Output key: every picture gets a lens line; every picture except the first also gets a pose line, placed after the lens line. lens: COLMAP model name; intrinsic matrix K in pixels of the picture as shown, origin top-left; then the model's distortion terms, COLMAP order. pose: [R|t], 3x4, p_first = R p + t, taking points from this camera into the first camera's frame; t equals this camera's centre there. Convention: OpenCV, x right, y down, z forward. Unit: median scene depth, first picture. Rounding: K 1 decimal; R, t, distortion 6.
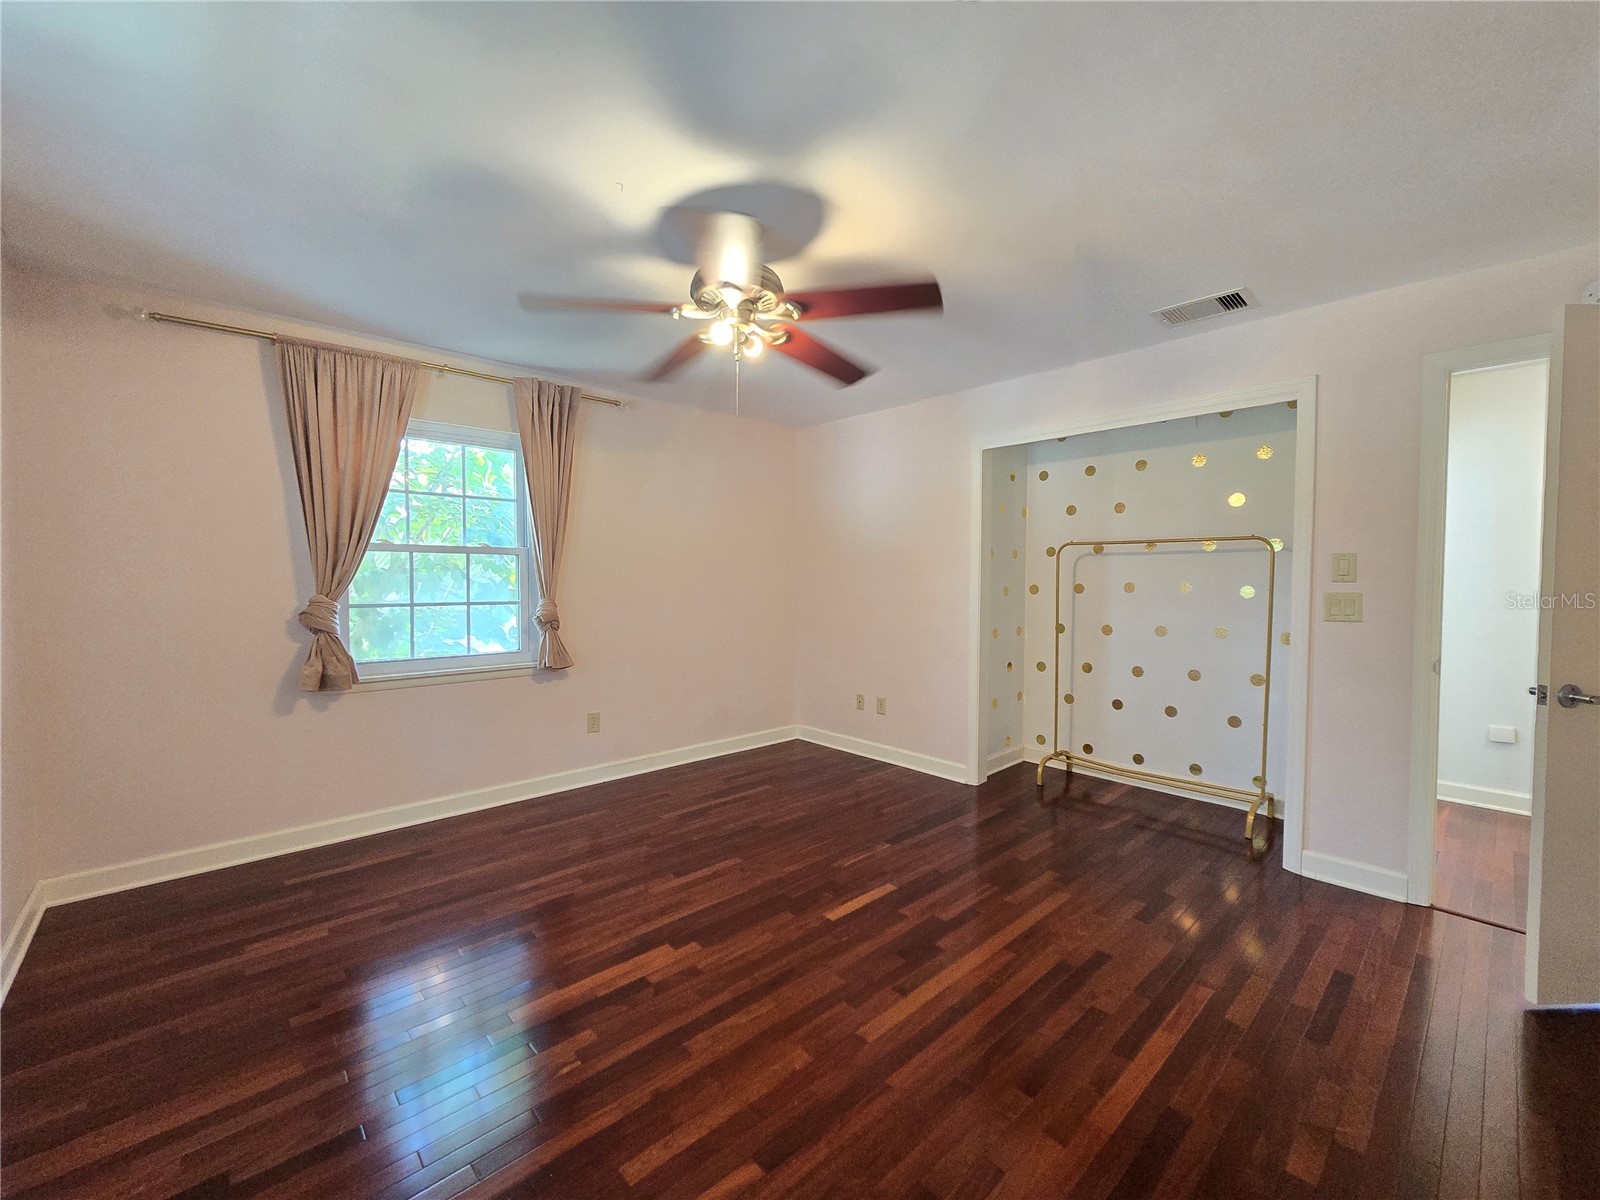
lens RADIAL K [[656.4, 0, 809.6], [0, 656.4, 607.5], [0, 0, 1]] dist [0.000793, 0.000981]
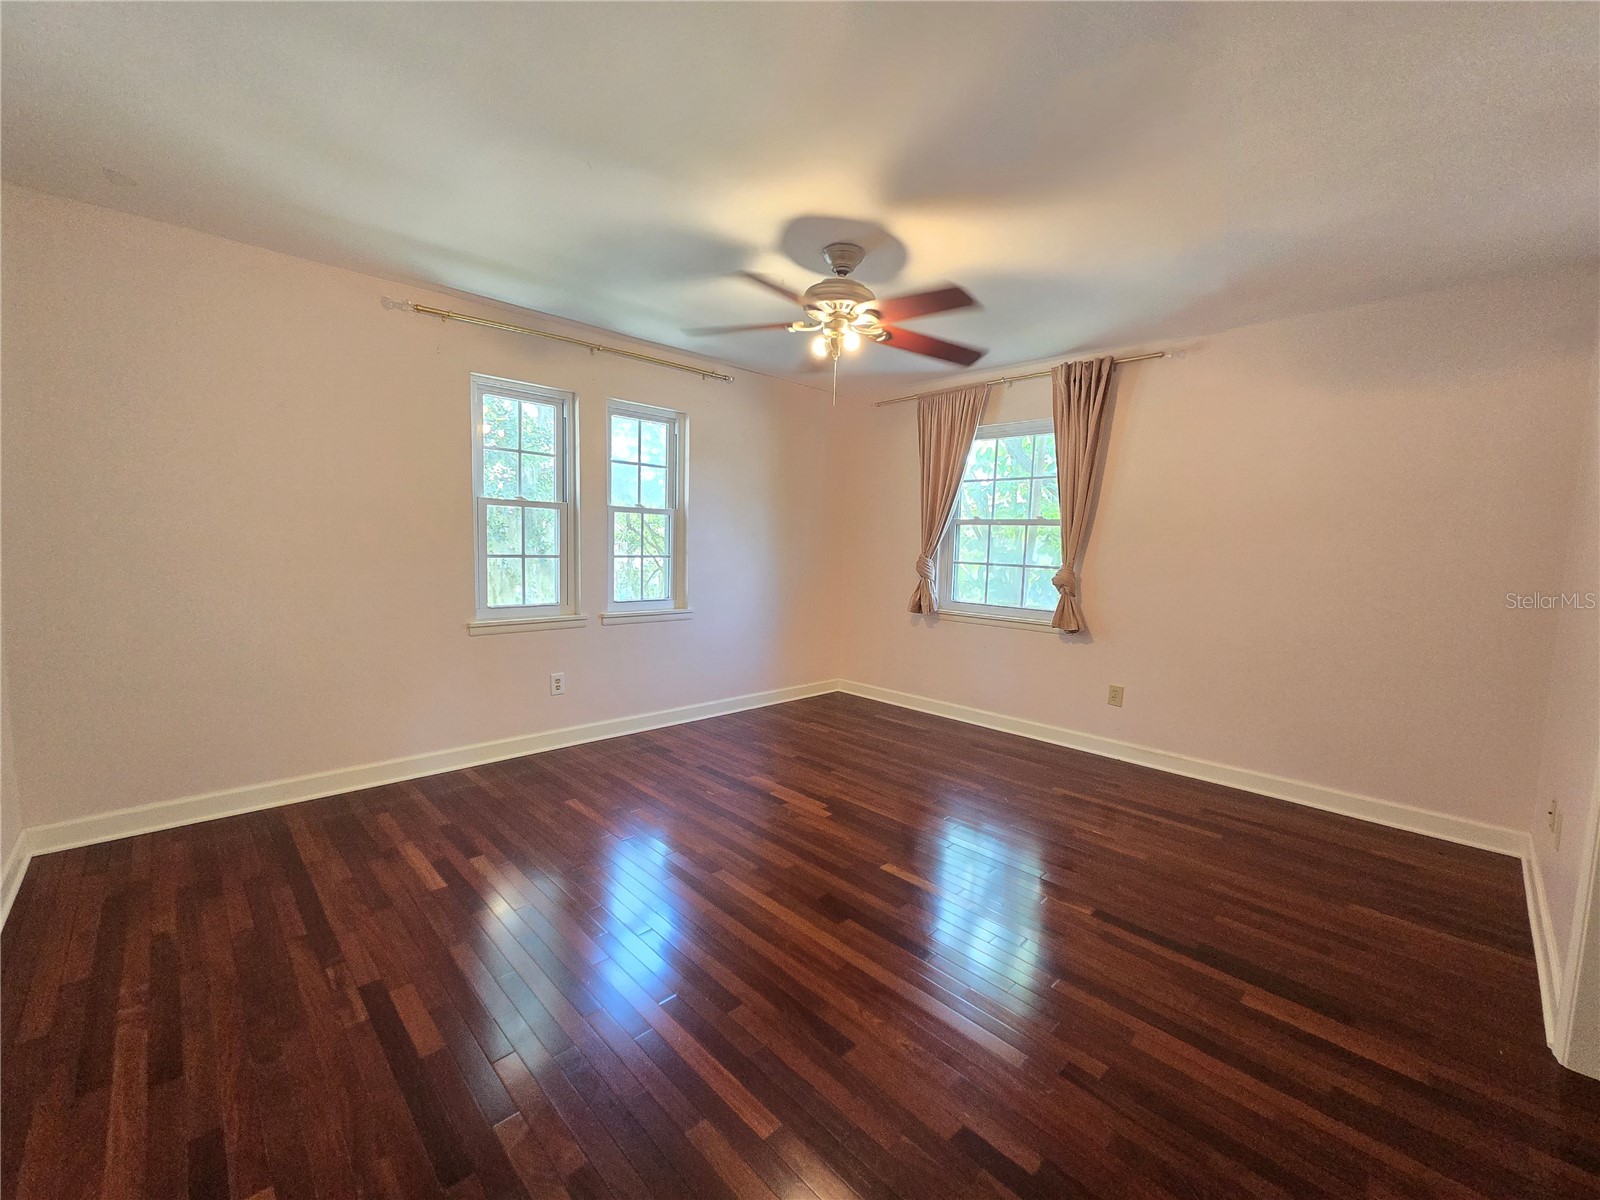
lens RADIAL K [[656.4, 0, 790.4], [0, 656.4, 597.7], [0, 0, 1]] dist [0.000793, 0.000981]
pose [[0.017532, 0.086430, -0.996104, 0.766033], [-0.075020, 0.993562, 0.084889, -0.019902], [0.997028, 0.073239, 0.023903, 0.595122]]
